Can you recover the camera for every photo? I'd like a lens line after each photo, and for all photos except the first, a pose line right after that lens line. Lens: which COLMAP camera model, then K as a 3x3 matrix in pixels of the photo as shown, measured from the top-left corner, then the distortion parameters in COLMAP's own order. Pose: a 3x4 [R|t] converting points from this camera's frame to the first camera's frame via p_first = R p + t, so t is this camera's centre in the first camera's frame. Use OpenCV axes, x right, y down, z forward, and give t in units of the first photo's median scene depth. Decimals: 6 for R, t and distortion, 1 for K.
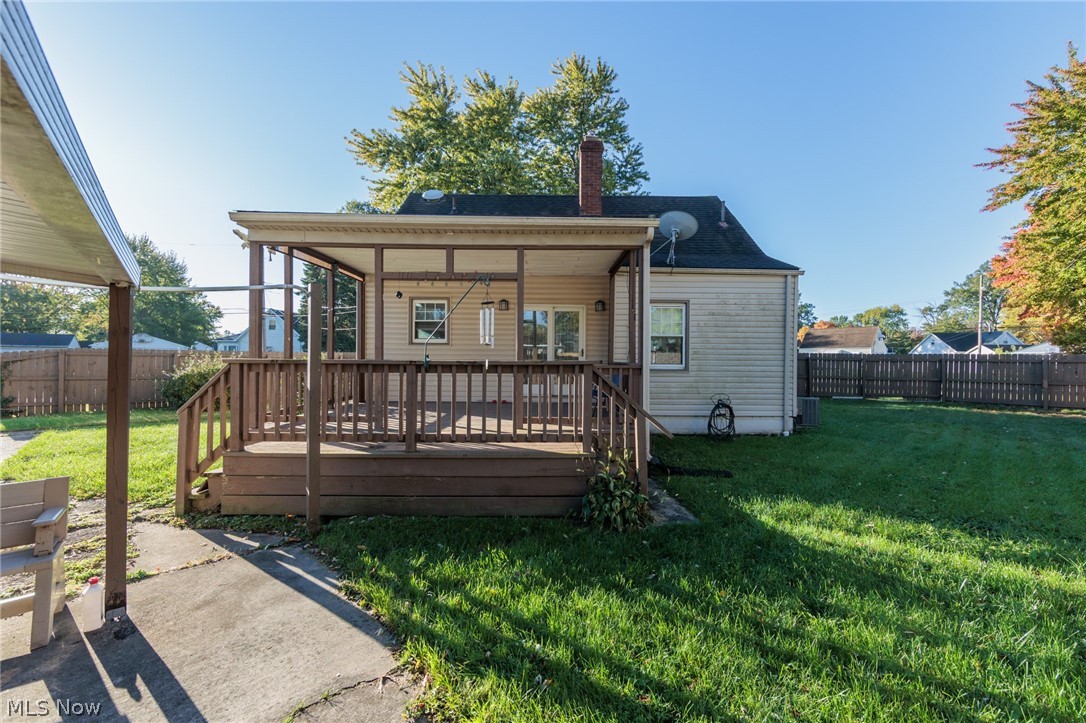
lens RADIAL K [[428.4, 0, 559.2], [0, 428.4, 360.3], [0, 0, 1]] dist [0.000543, 0.000177]
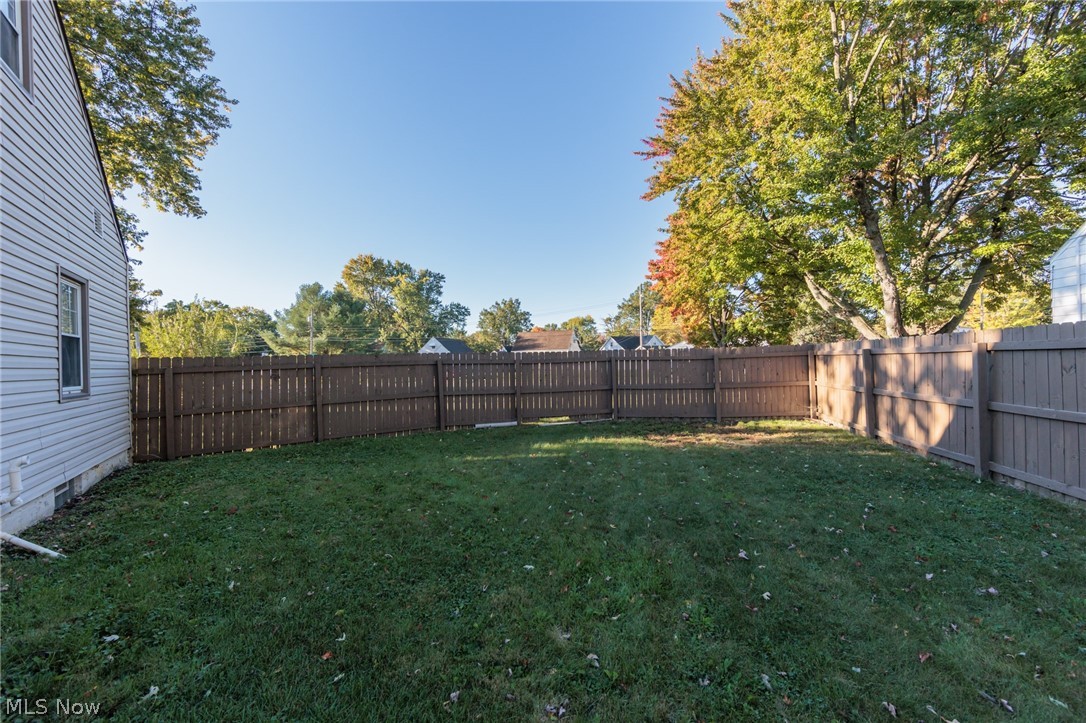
lens RADIAL K [[425.1, 0, 544.7], [0, 425.1, 358.8], [0, 0, 1]] dist [-0.000765, -0.000128]
pose [[0.848515, -0.024488, 0.528604, 0.108295], [0.033098, 0.999429, -0.006829, -0.000035], [-0.528135, 0.023290, 0.848841, 0.117258]]
